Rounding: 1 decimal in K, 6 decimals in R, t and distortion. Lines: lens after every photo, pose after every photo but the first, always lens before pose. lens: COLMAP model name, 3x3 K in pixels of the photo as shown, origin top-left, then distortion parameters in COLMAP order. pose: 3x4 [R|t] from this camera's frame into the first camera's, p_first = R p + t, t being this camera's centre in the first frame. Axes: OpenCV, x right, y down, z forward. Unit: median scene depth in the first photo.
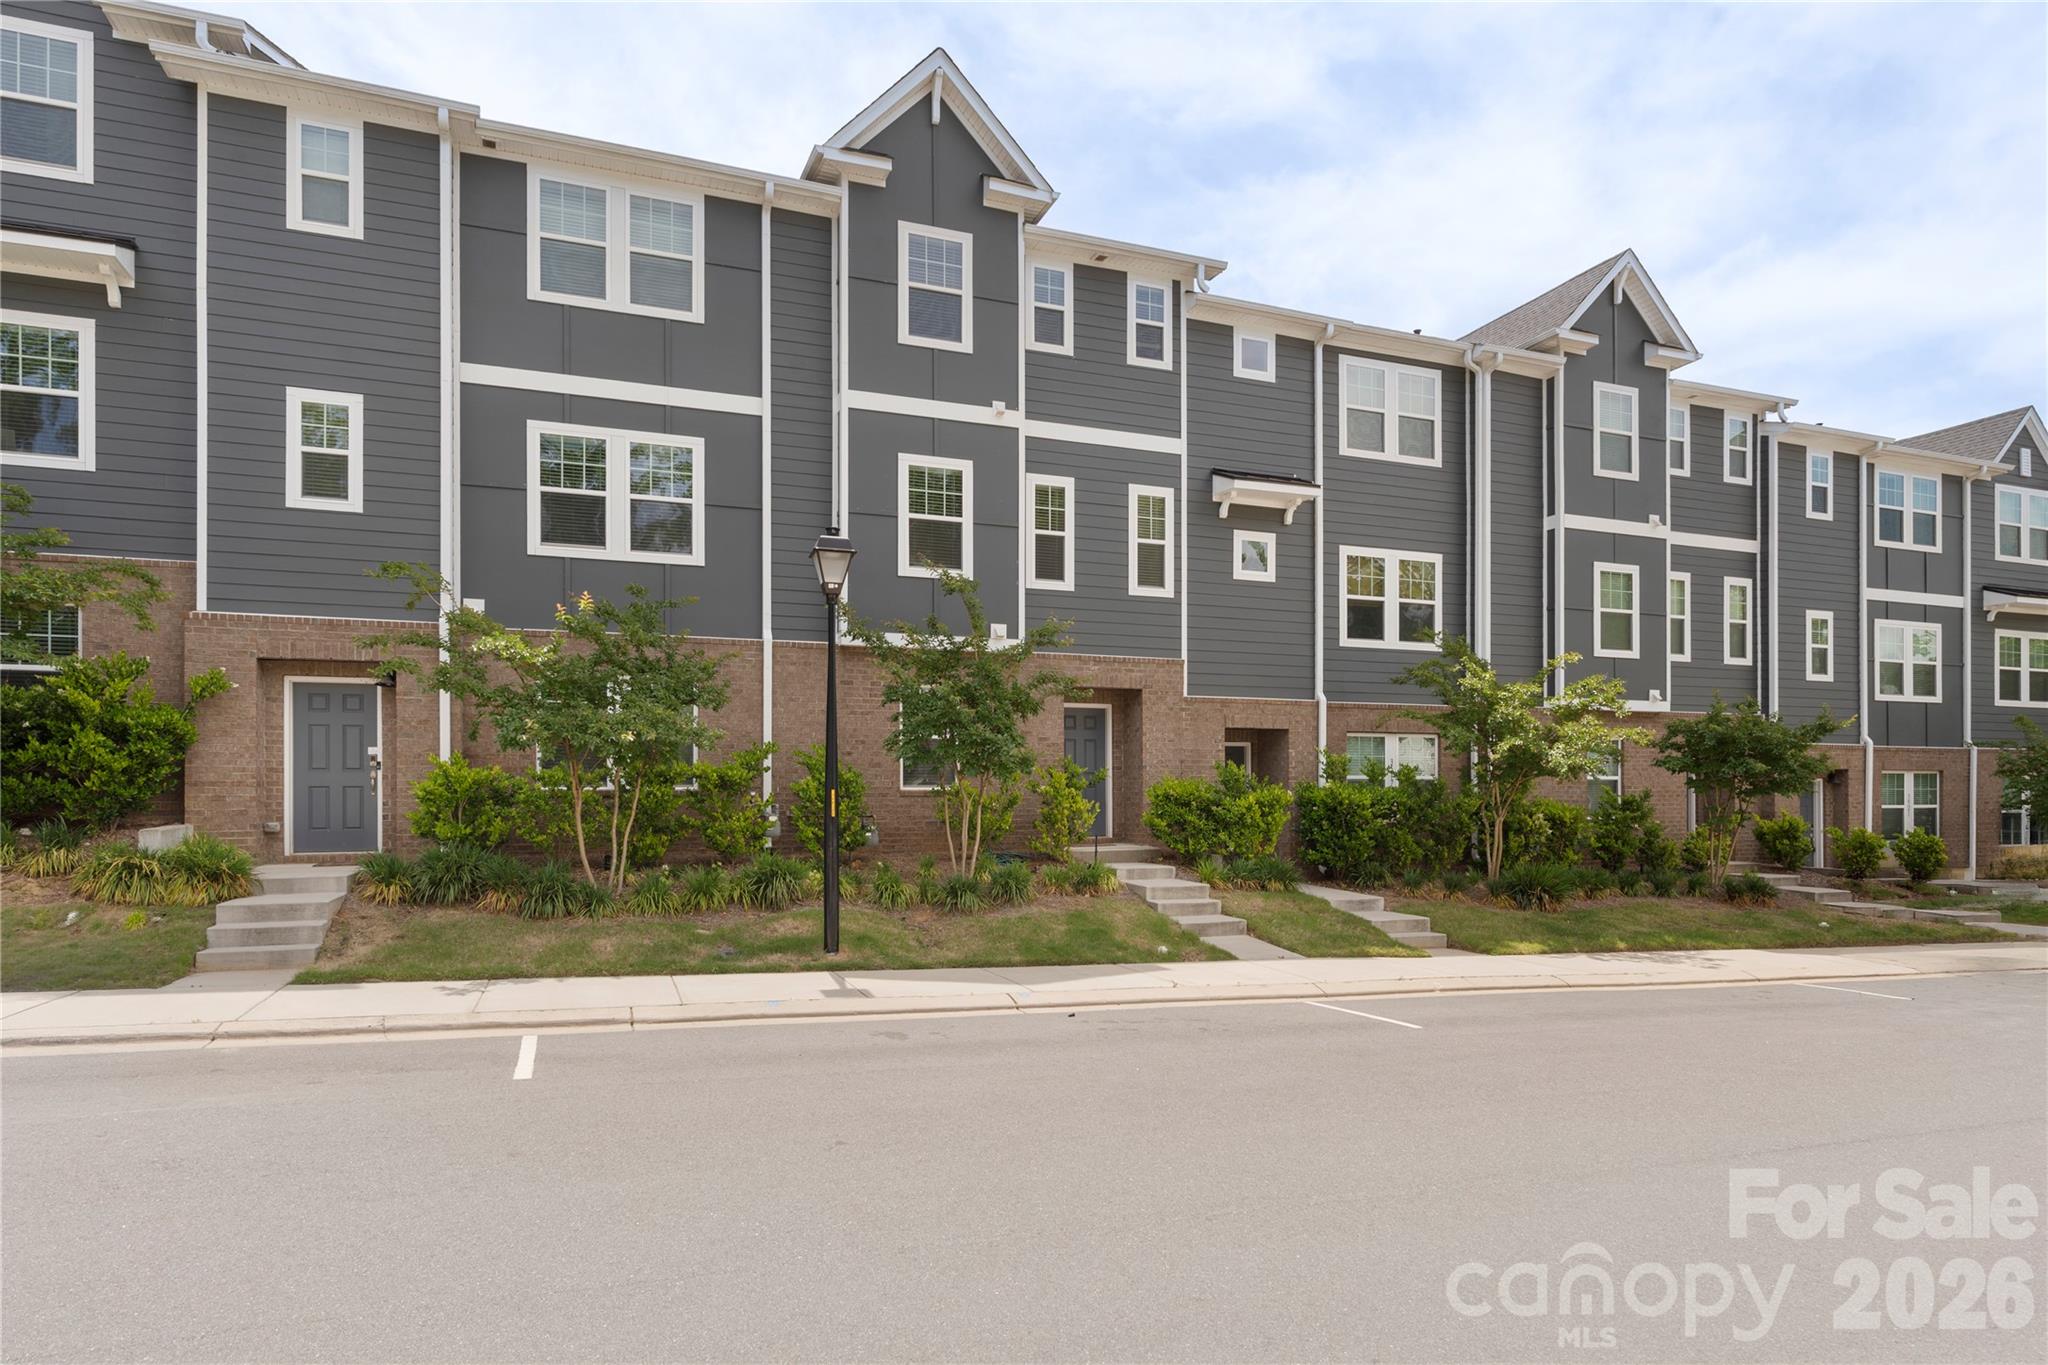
lens RADIAL K [[1143.2, 0, 1021.3], [0, 1143.2, 795.2], [0, 0, 1]] dist [0.000271, 0.000514]
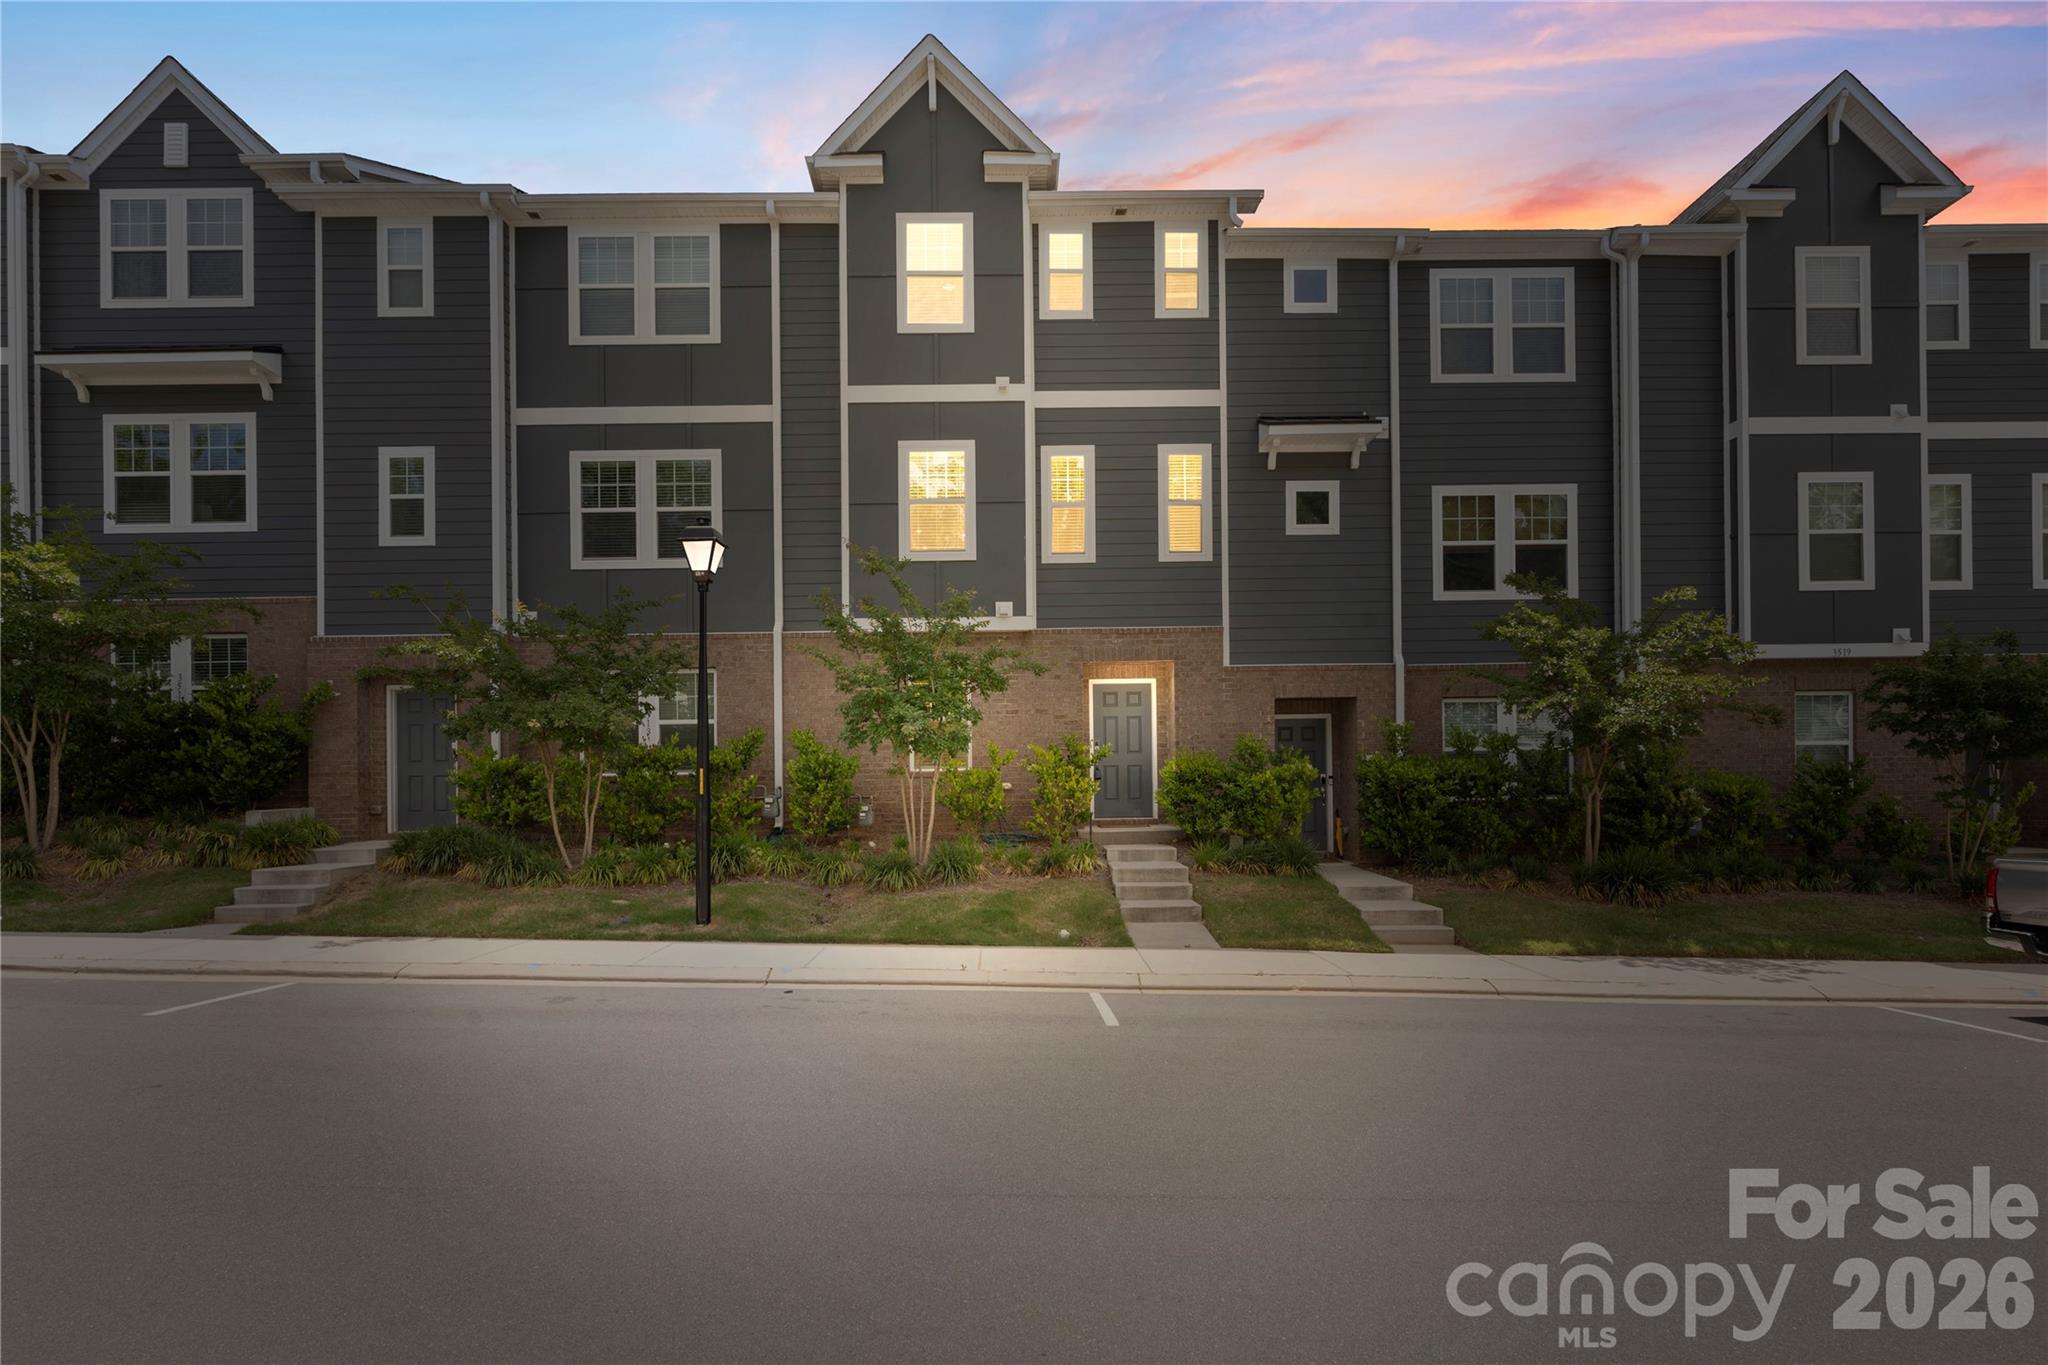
lens RADIAL K [[1109.3, 0, 1029.3], [0, 1109.3, 790.2], [0, 0, 1]] dist [0.001421, -0.001271]
pose [[0.937832, -0.012948, -0.346847, 0.335090], [0.013441, 0.999909, -0.000984, 0.014341], [0.346828, -0.003739, 0.937921, 0.108790]]
